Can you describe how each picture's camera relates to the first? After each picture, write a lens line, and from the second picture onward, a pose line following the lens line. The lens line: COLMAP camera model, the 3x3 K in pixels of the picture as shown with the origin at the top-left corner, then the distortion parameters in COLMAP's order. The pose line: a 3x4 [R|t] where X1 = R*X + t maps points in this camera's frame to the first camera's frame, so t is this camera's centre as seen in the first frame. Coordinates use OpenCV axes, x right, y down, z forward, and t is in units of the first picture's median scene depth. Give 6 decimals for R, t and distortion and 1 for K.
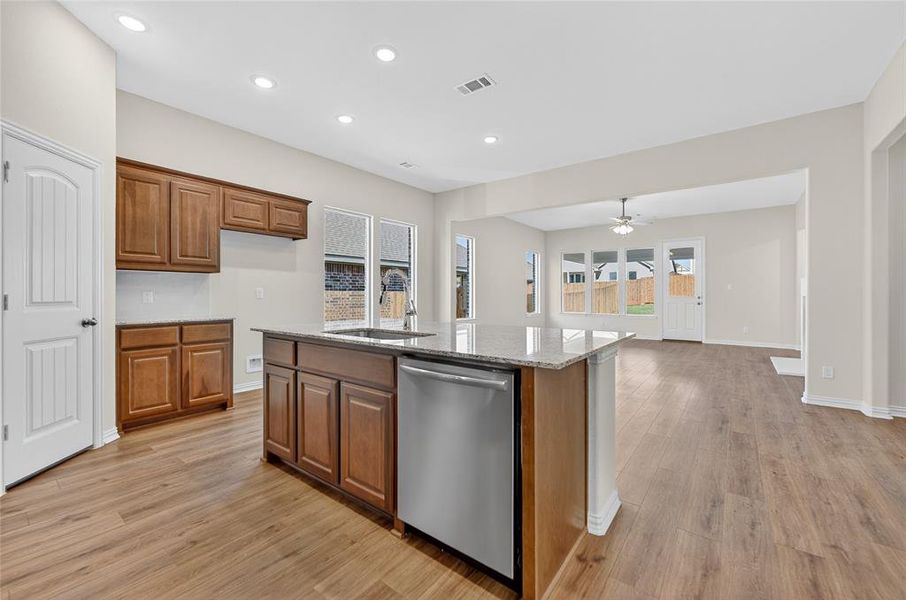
lens RADIAL K [[376.2, 0, 456.5], [0, 376.2, 295.2], [0, 0, 1]] dist [0.000783, -0.000099]
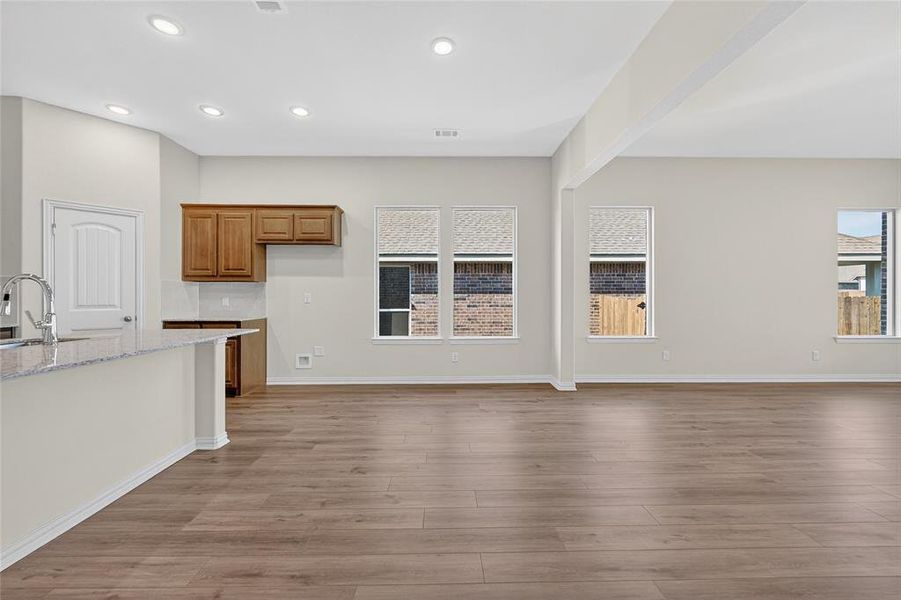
lens RADIAL K [[370.7, 0, 449.9], [0, 370.7, 292.8], [0, 0, 1]] dist [-0.002923, -0.000045]
pose [[0.610237, -0.006038, -0.792196, 0.779410], [-0.000596, 0.999967, -0.008081, -0.015742], [0.792219, 0.005403, 0.610213, 0.878500]]
